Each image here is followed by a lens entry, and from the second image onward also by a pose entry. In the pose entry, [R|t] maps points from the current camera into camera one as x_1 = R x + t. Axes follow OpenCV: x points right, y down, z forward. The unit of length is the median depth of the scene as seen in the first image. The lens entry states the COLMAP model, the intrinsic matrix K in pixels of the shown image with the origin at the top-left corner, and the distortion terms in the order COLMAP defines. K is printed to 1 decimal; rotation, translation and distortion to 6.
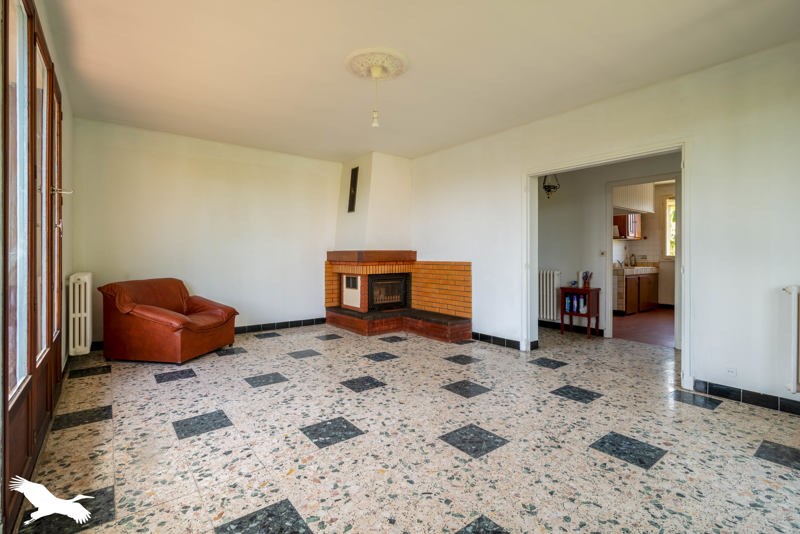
lens RADIAL K [[376.1, 0, 398.8], [0, 376.1, 260.0], [0, 0, 1]] dist [0.002247, 0.000297]
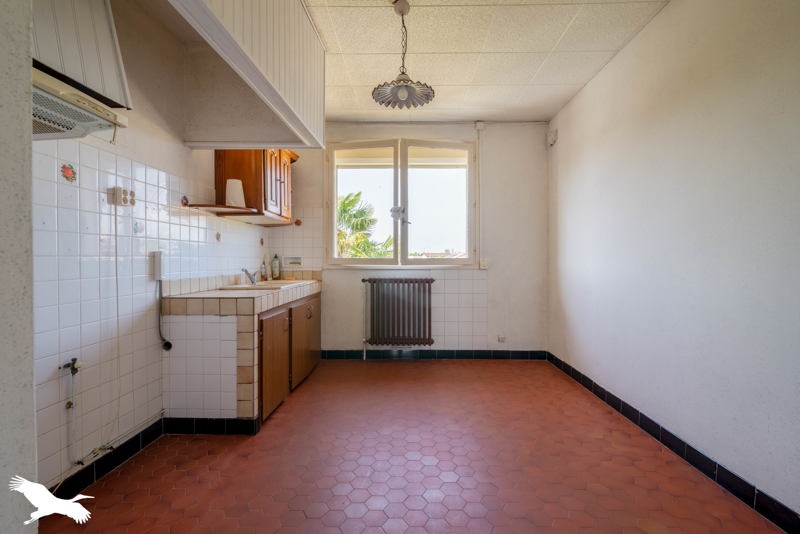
lens RADIAL K [[376.1, 0, 400.5], [0, 376.1, 262.1], [0, 0, 1]] dist [0.002247, 0.000297]
pose [[0.638812, -0.007409, 0.769327, 0.366209], [0.002872, 0.999970, 0.007245, -0.009091], [-0.769357, -0.002419, 0.638814, 0.591360]]
